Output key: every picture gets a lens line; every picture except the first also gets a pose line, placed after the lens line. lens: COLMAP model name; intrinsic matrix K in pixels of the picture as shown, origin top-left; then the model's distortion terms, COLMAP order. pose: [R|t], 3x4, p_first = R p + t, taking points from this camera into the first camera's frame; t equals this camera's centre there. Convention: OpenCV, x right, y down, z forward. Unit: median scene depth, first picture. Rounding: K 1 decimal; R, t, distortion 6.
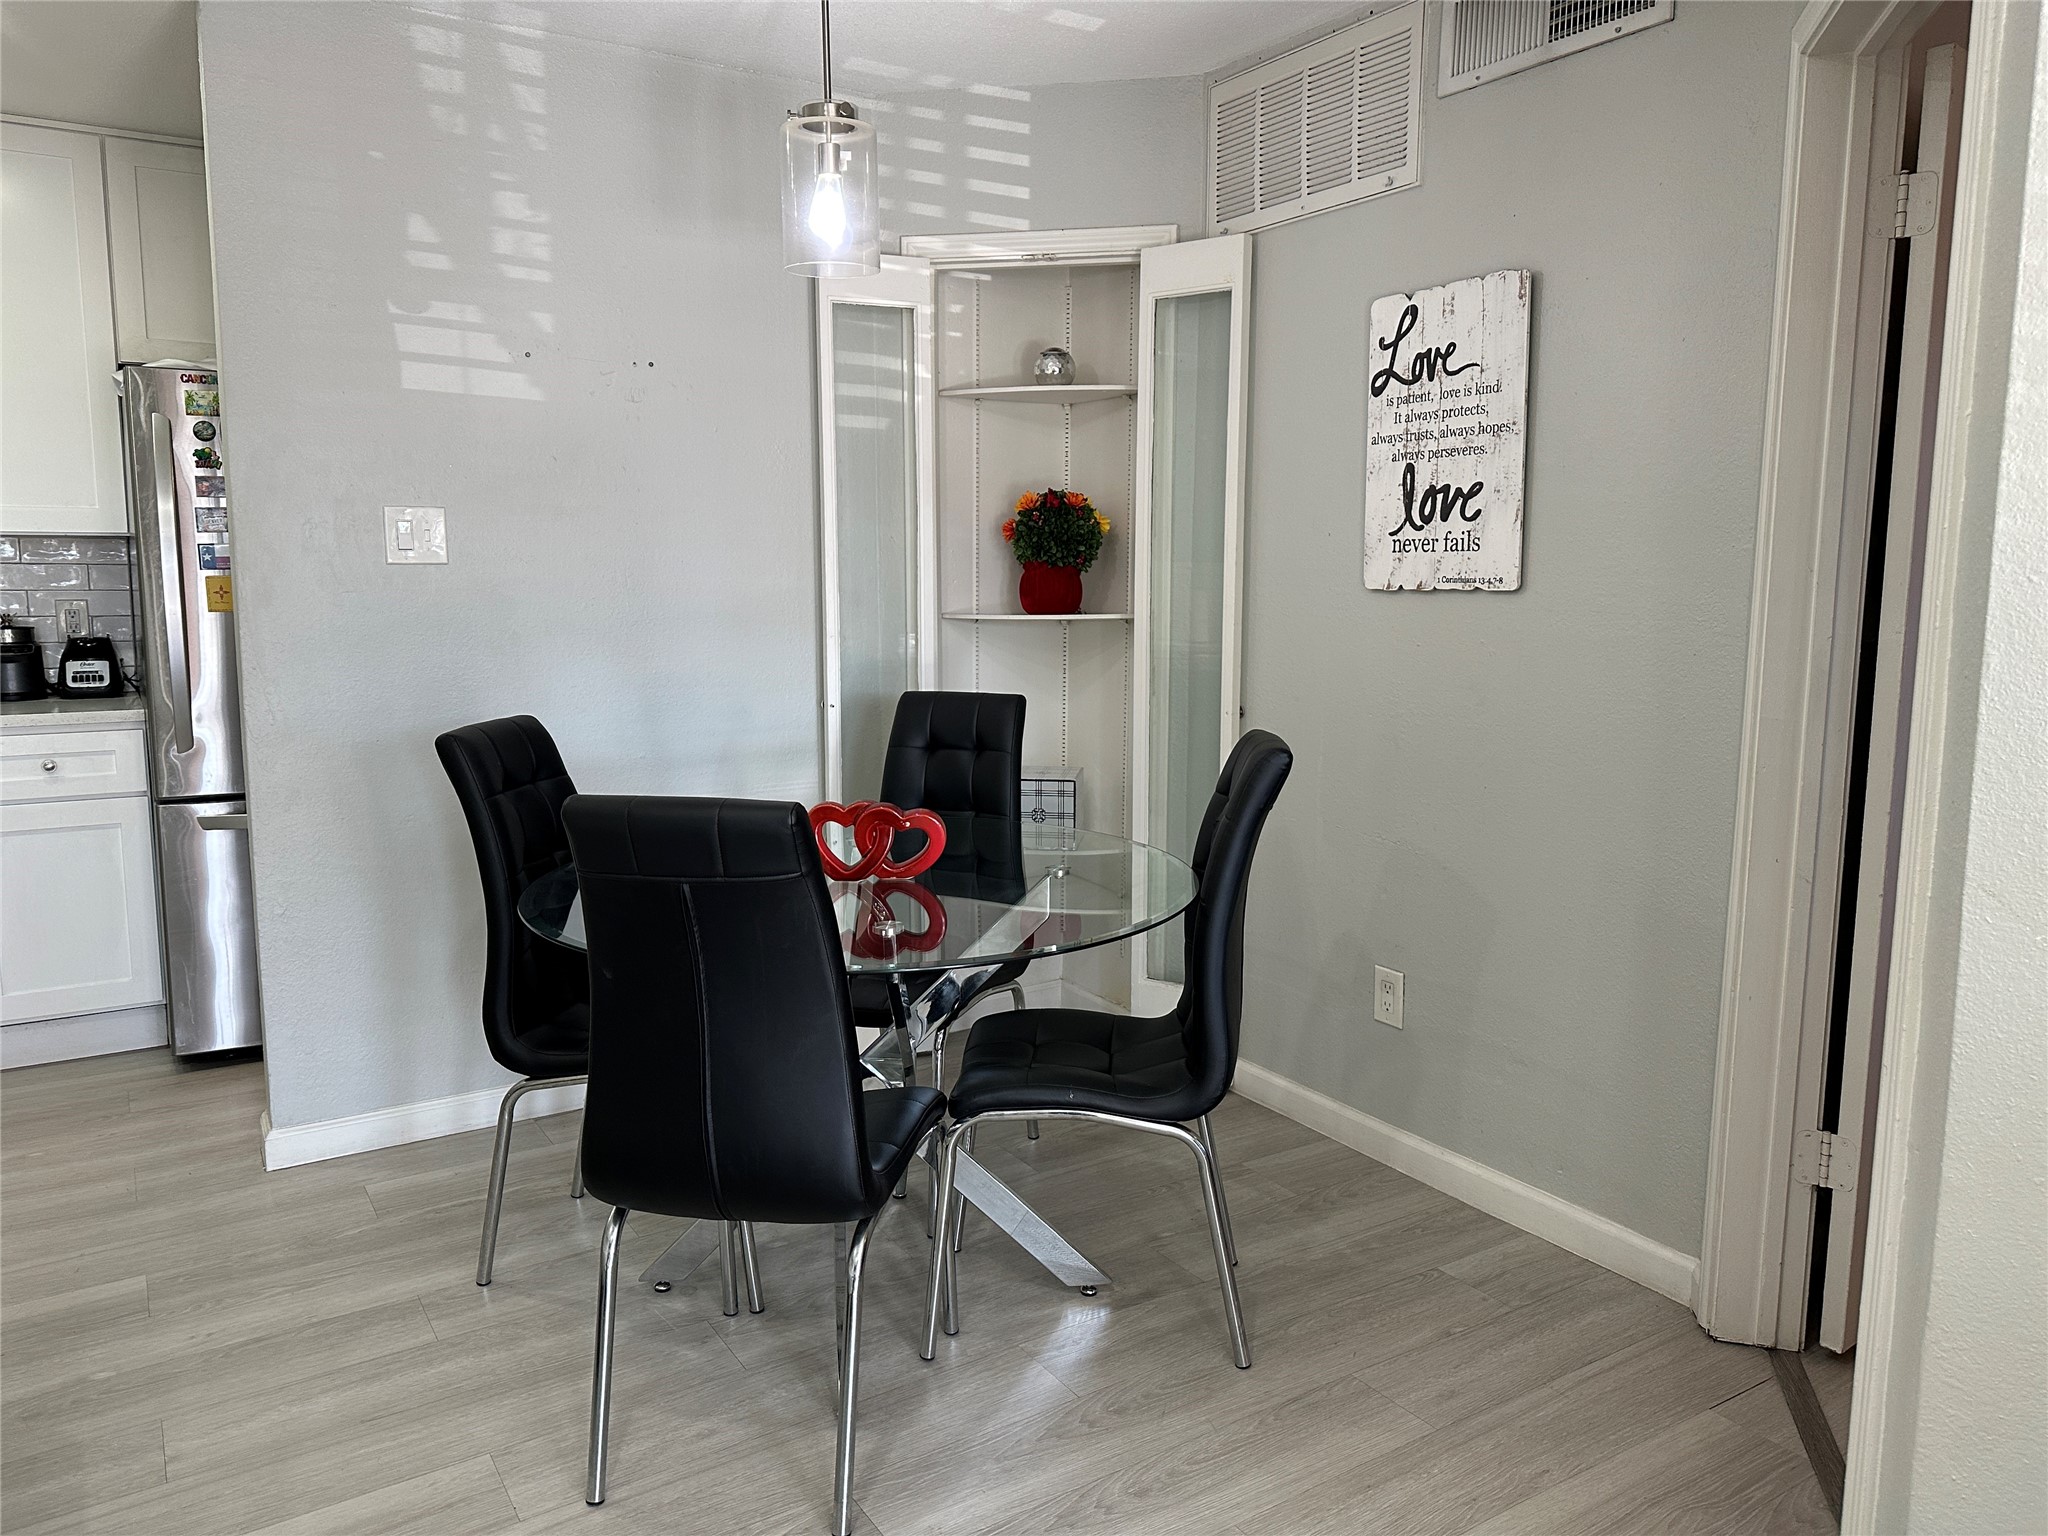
lens RADIAL K [[1425.4, 0, 1027.6], [0, 1425.4, 756.0], [0, 0, 1]] dist [-0.009997, -0.005399]
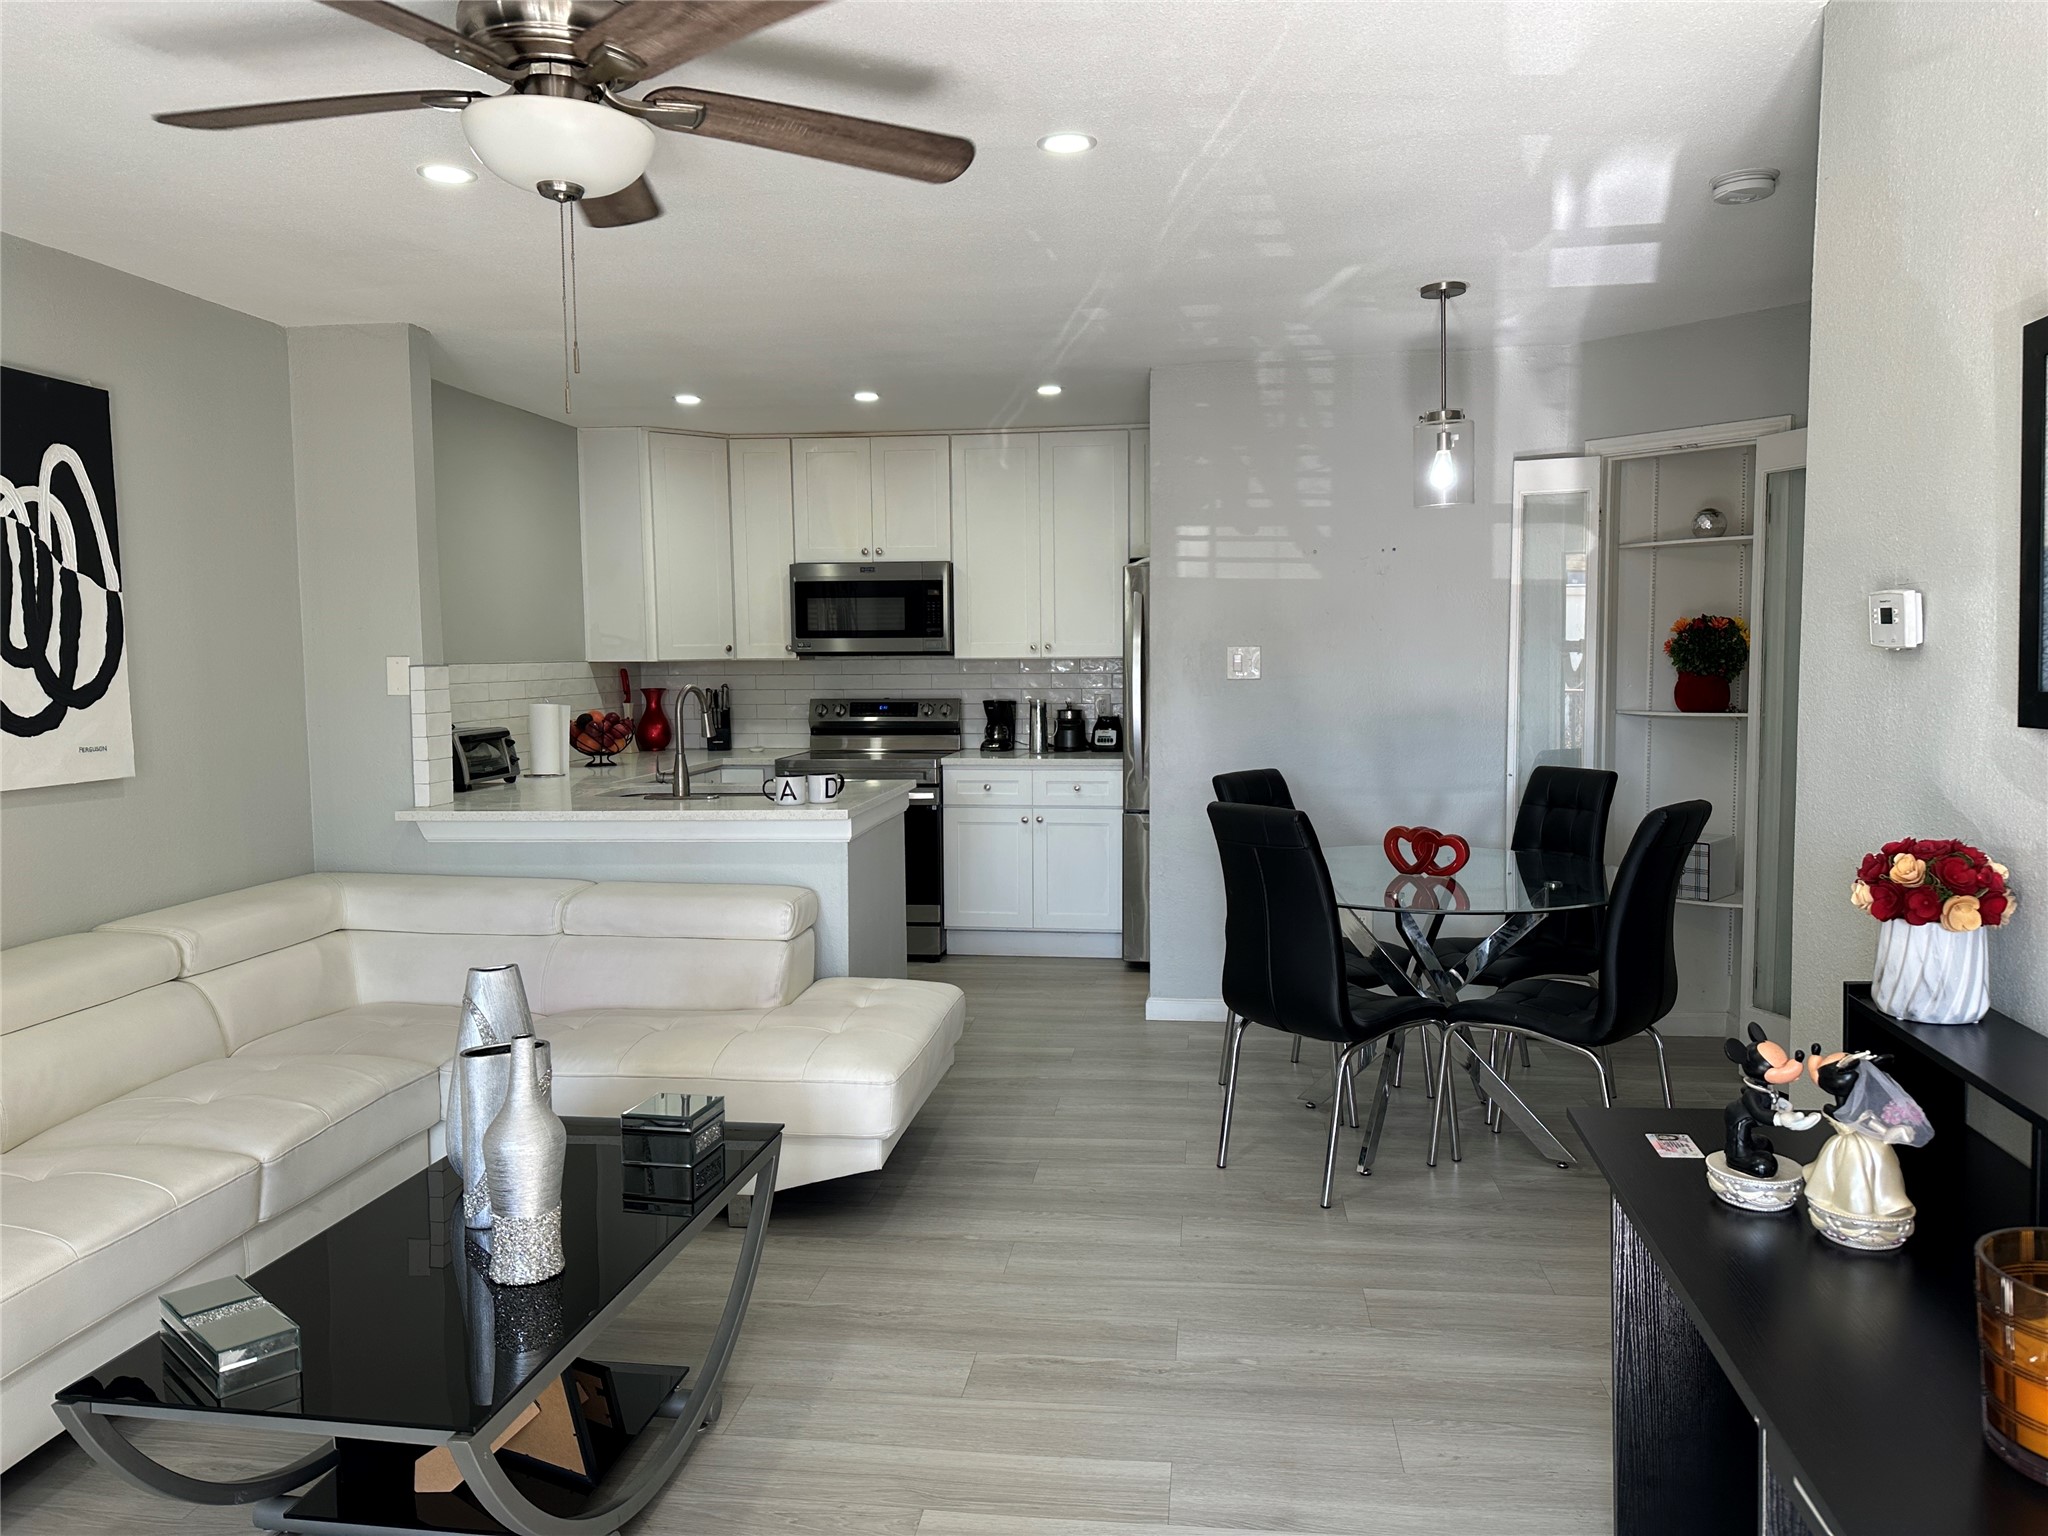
lens RADIAL K [[1425.4, 0, 1027.6], [0, 1425.4, 756.0], [0, 0, 1]] dist [-0.009997, -0.005399]
pose [[0.754771, 0.036672, -0.654963, 0.486593], [-0.069558, 0.997281, -0.024318, 0.015956], [0.652291, 0.063913, 0.755270, -0.444995]]
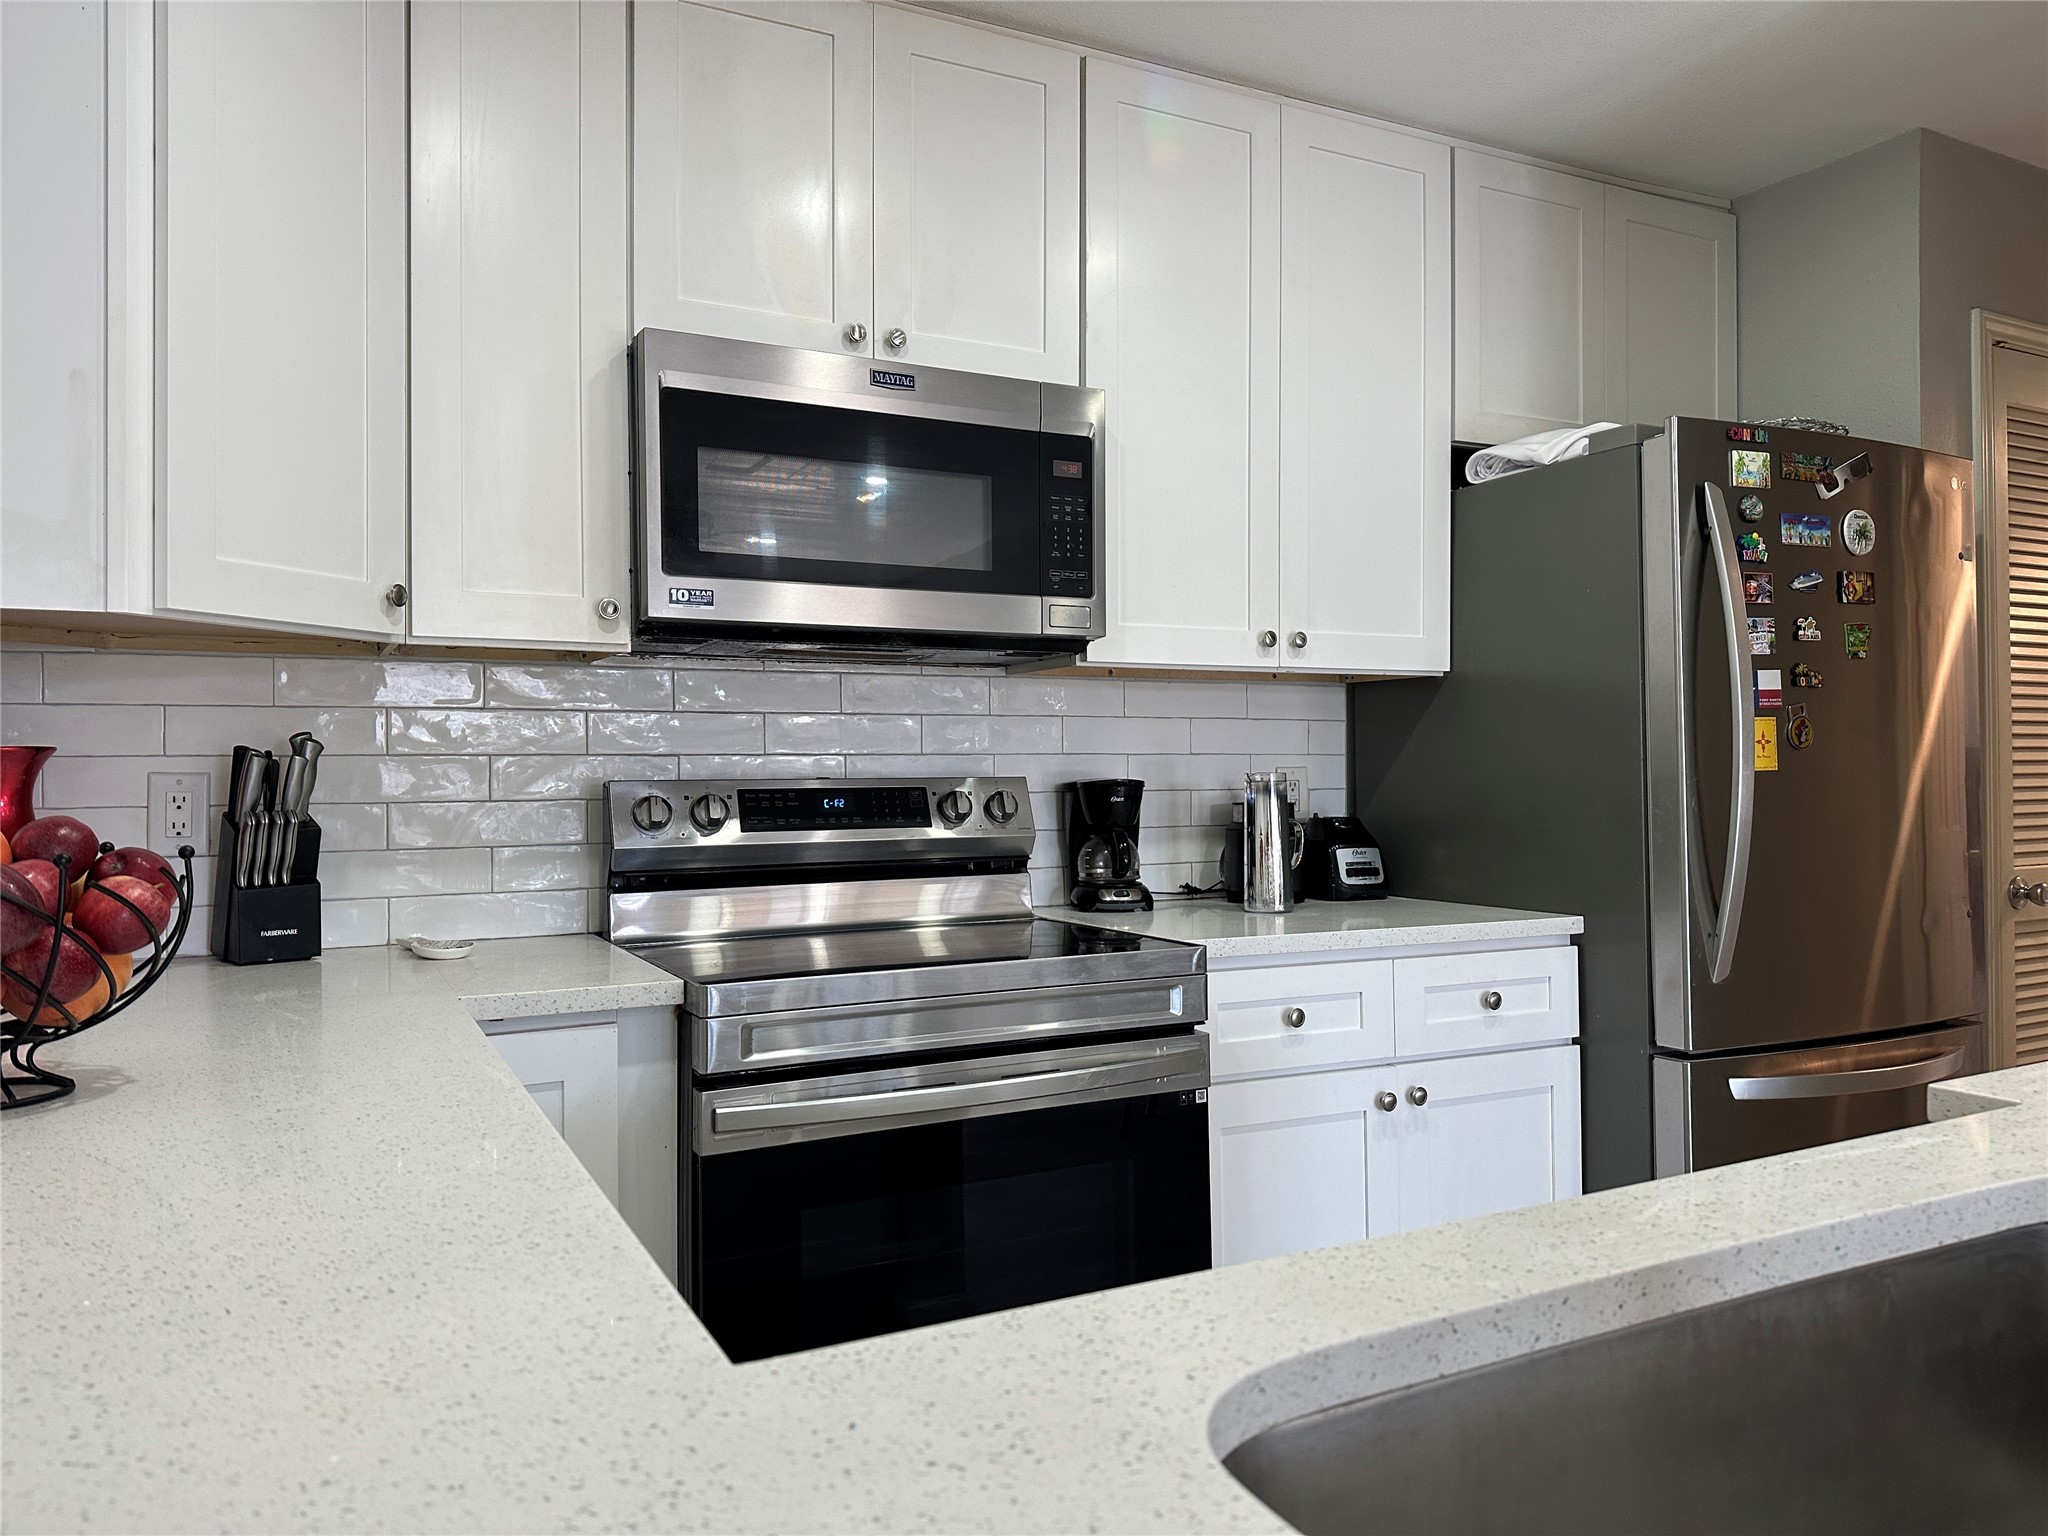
lens RADIAL K [[1425.4, 0, 1027.6], [0, 1425.4, 756.0], [0, 0, 1]] dist [-0.009997, -0.005399]
pose [[0.996380, -0.012994, -0.084007, -0.993304], [0.001557, 0.990873, -0.134790, -0.020401], [0.084992, 0.134172, 0.987307, 0.338403]]
